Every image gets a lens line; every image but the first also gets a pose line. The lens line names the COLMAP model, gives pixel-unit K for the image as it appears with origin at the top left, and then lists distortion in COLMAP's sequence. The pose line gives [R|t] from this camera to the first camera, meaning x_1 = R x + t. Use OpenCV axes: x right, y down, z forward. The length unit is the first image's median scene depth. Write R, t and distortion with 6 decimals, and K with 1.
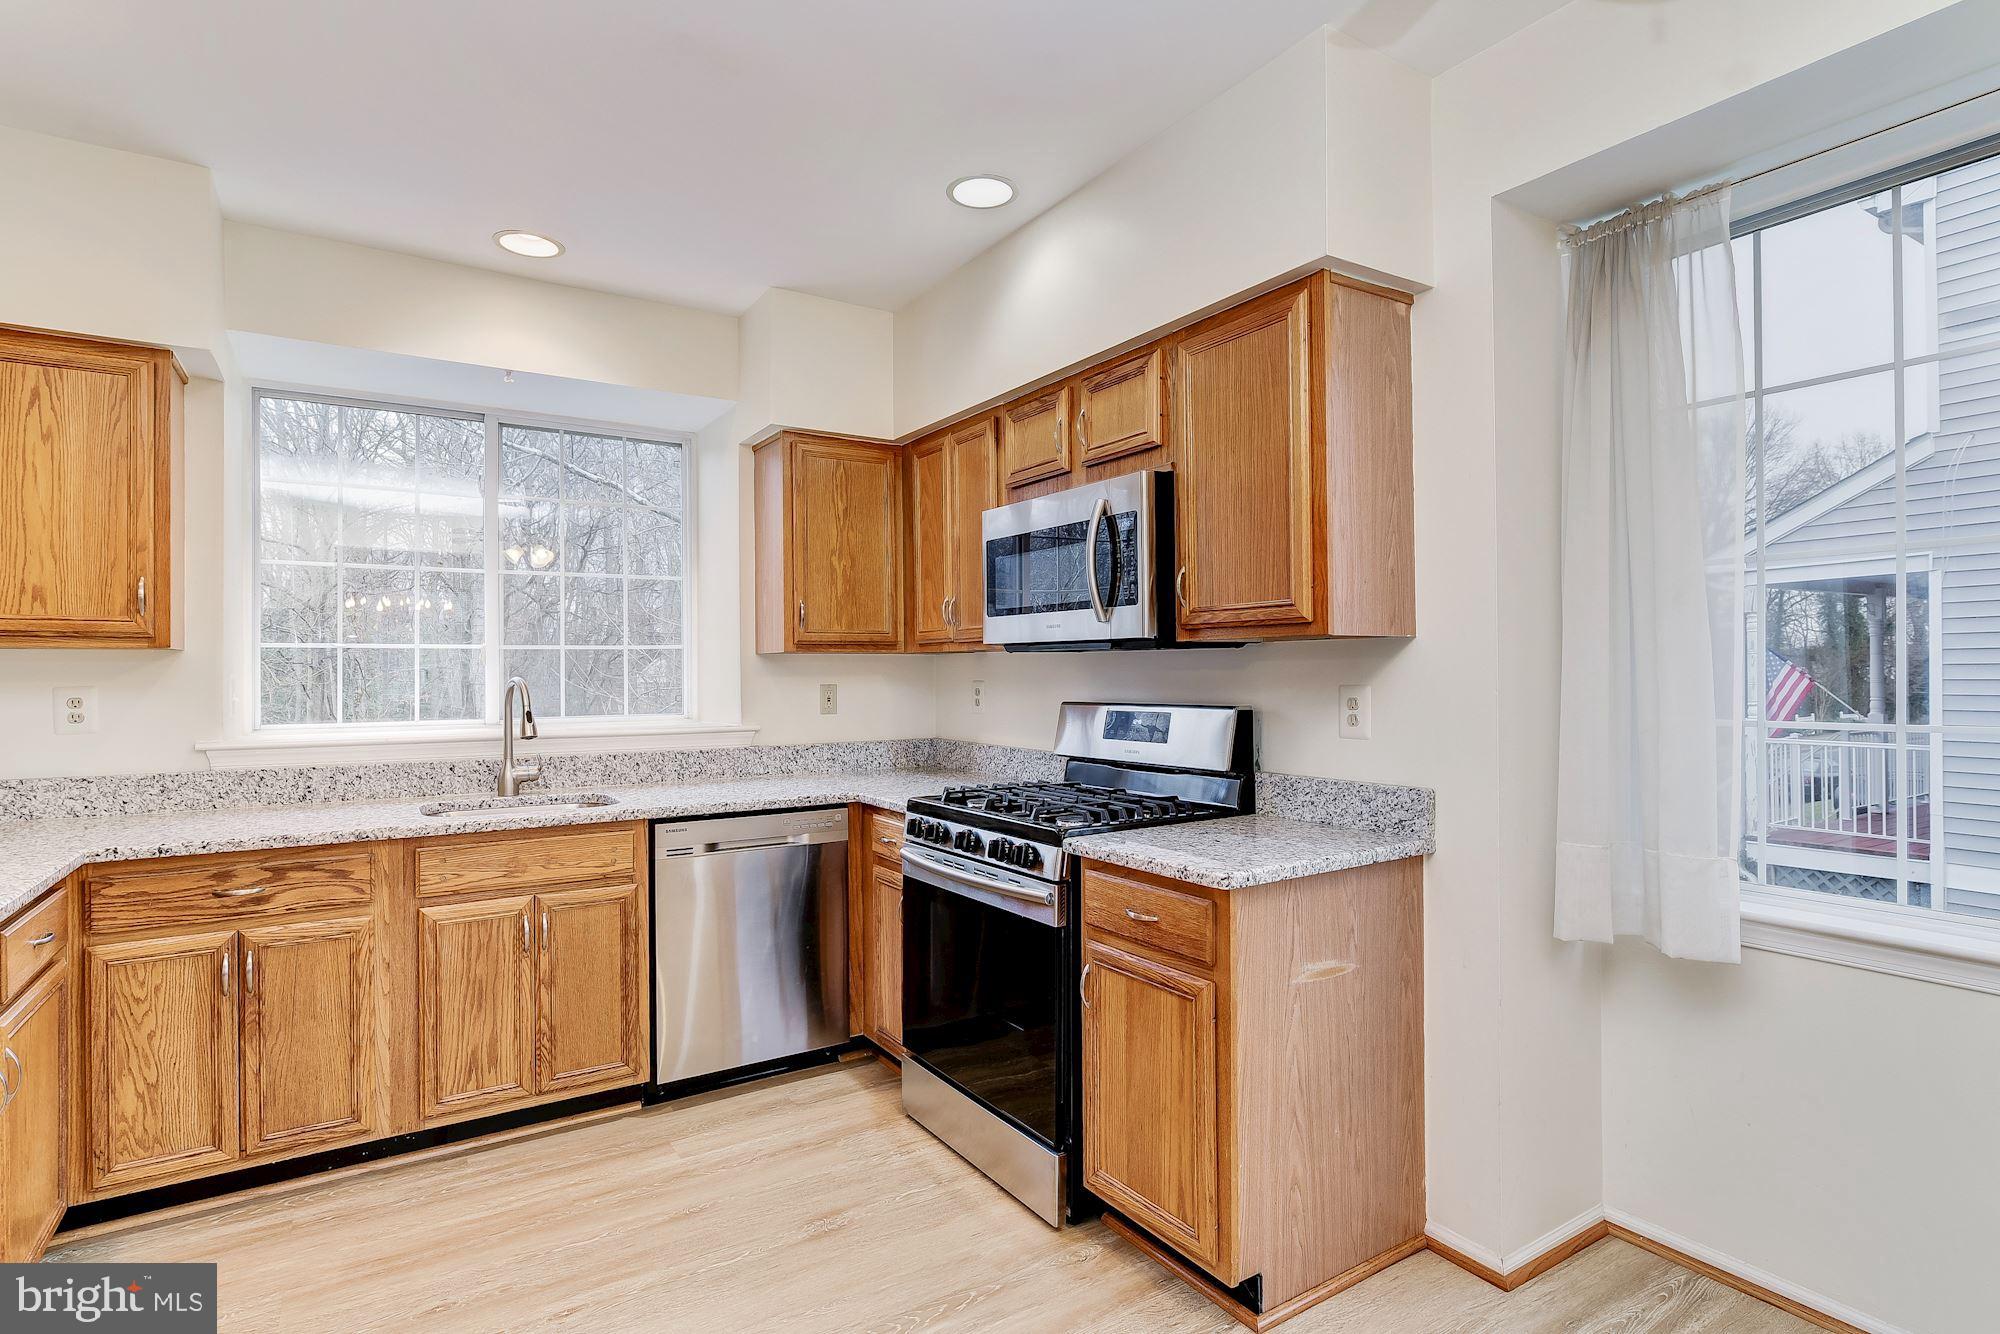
lens RADIAL K [[1010.4, 0, 1000.1], [0, 1010.4, 668.9], [0, 0, 1]] dist [-0.007521, 0.002005]
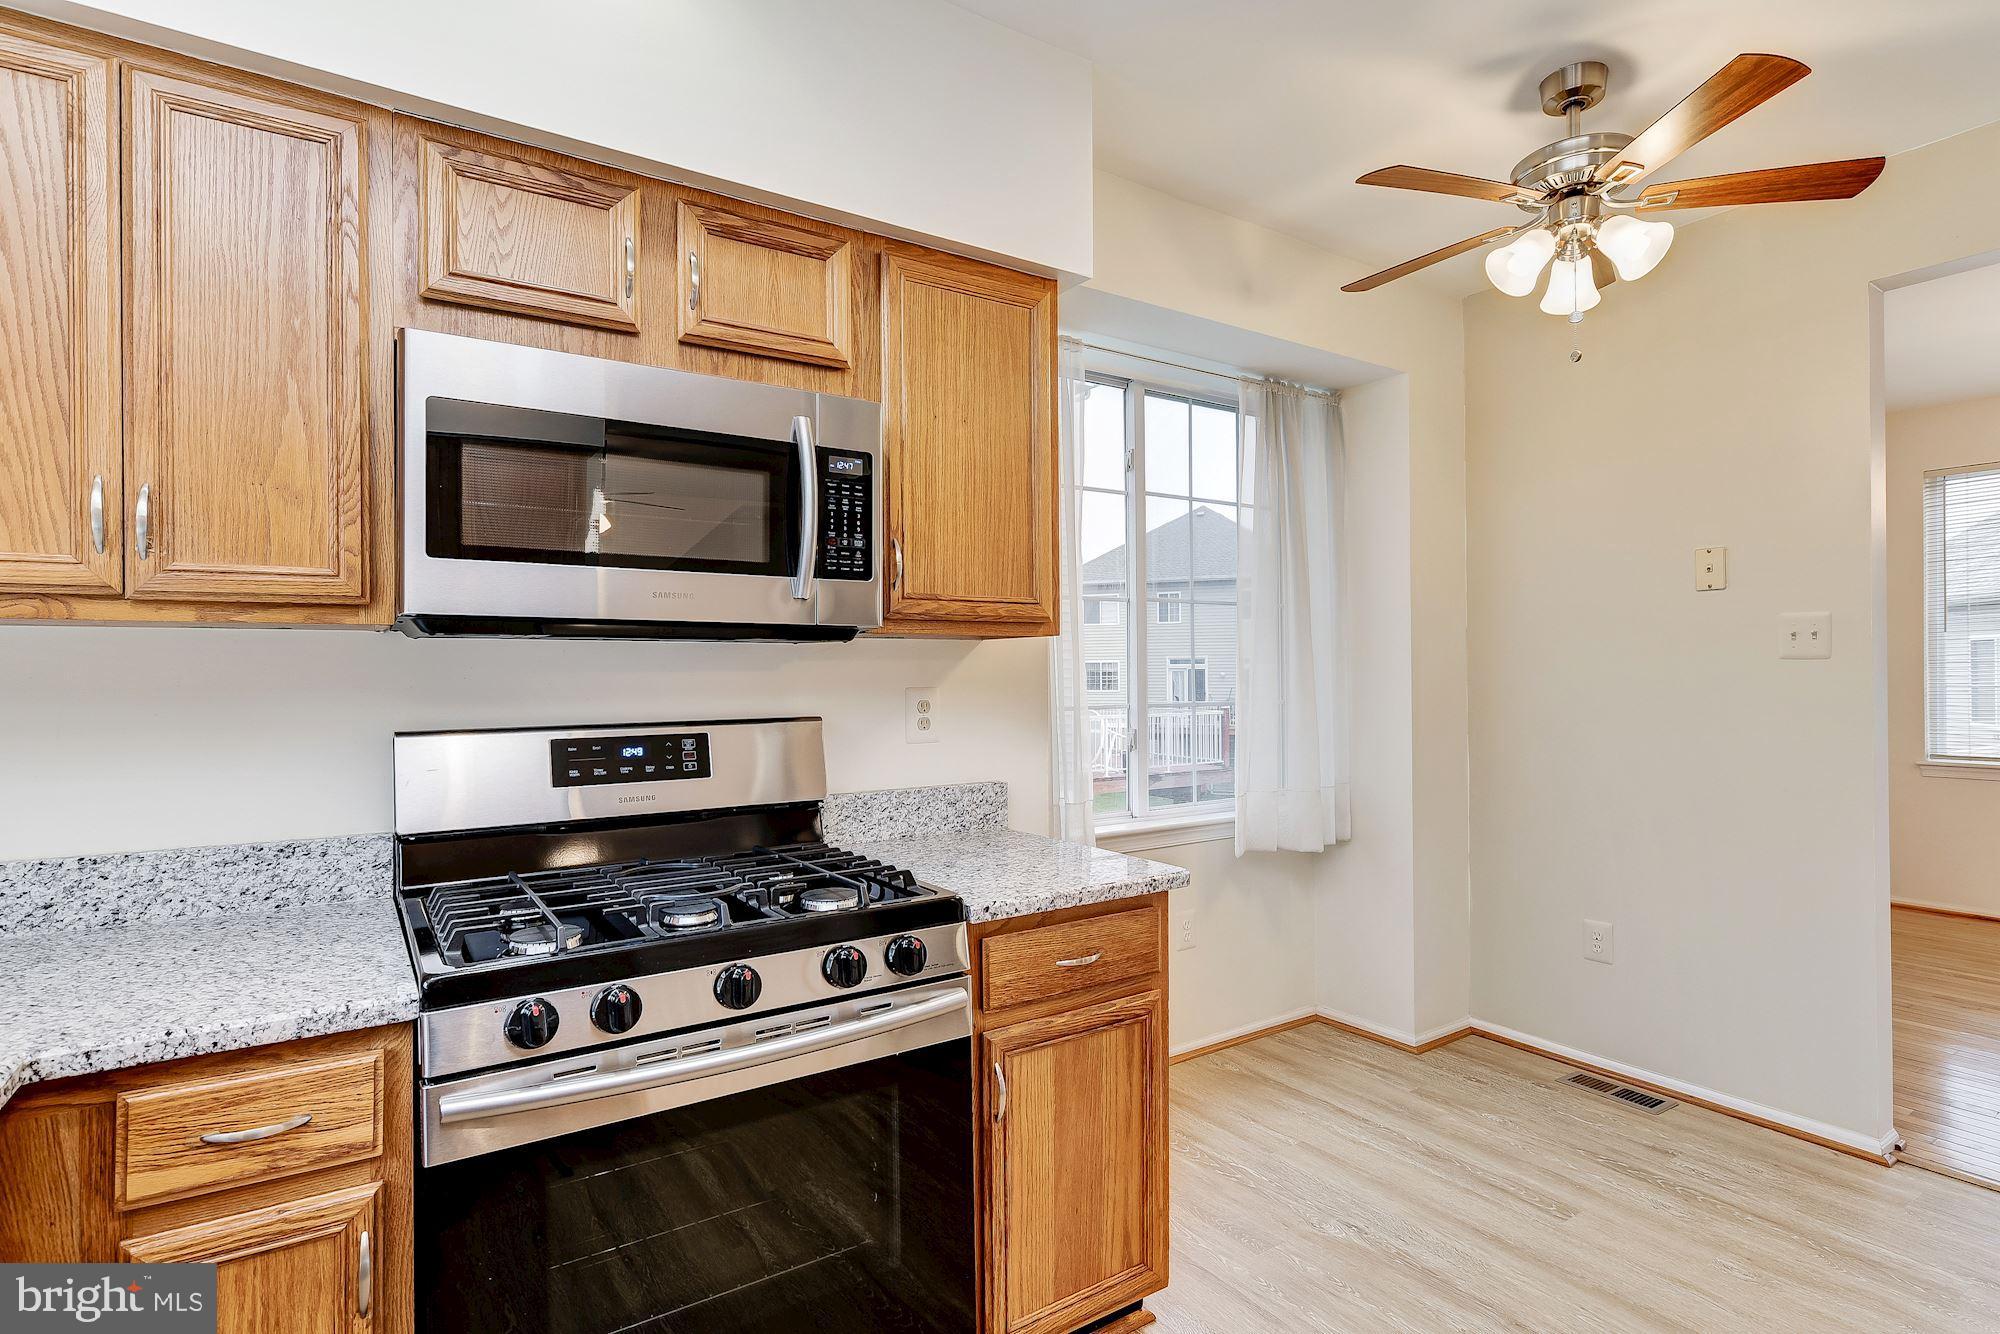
lens RADIAL K [[1010.4, 0, 1002.3], [0, 1010.4, 671.2], [0, 0, 1]] dist [-0.007521, 0.002005]
pose [[-0.017421, 0.007081, 0.999823, -0.640558], [0.002650, 0.999972, -0.007036, 0.007873], [-0.999845, 0.002527, -0.017439, 0.976863]]
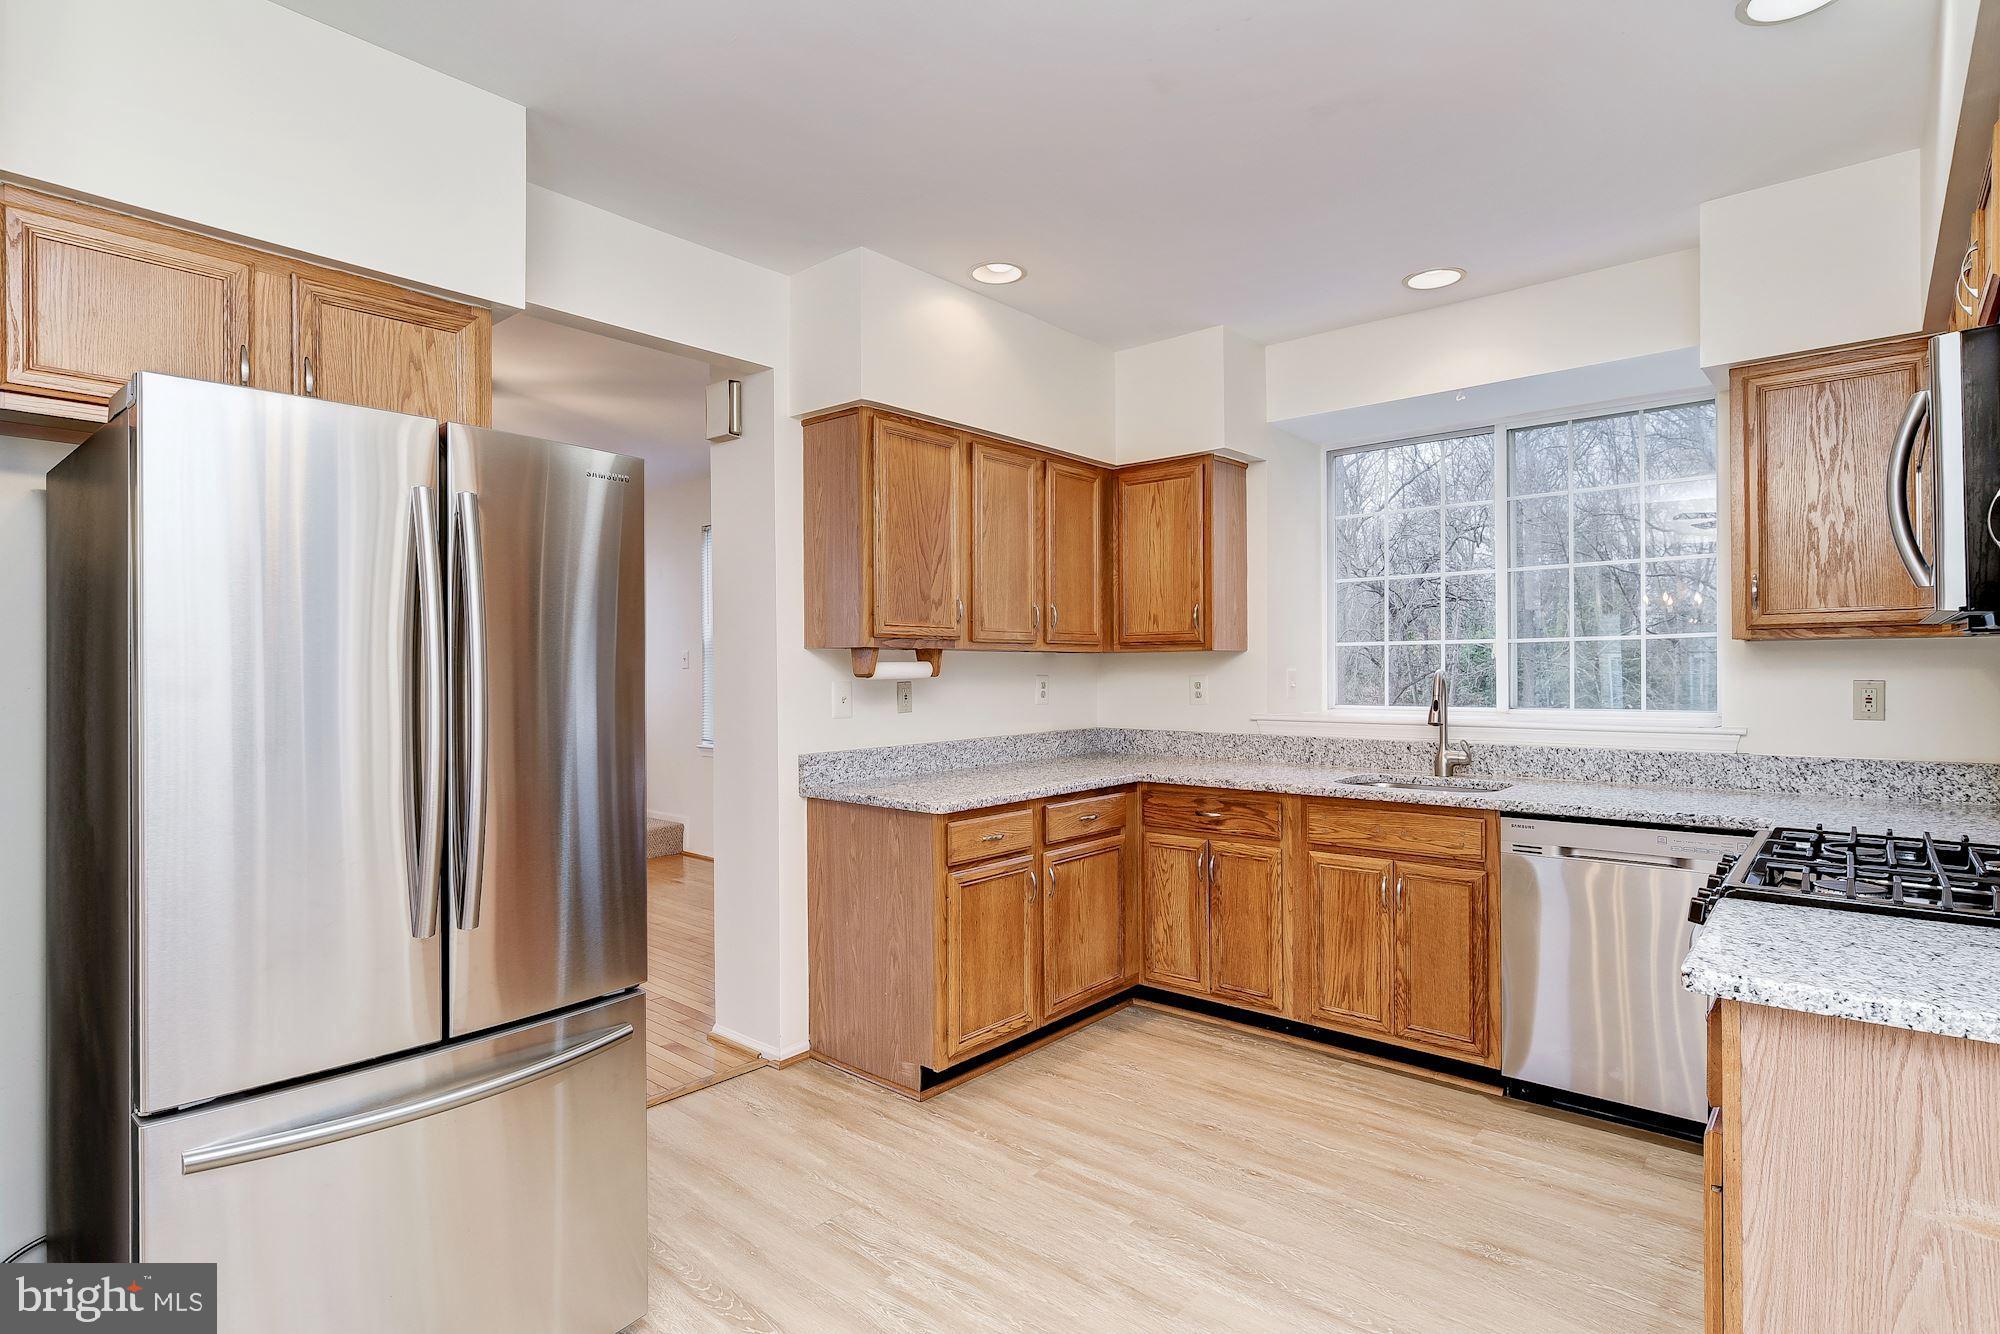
lens RADIAL K [[1010.4, 0, 997.6], [0, 1010.4, 665.2], [0, 0, 1]] dist [-0.007521, 0.002005]
pose [[0.273338, 0.000622, -0.961918, 0.534676], [0.008615, 0.999958, 0.003094, -0.005324], [0.961879, -0.009133, 0.273321, 0.264611]]
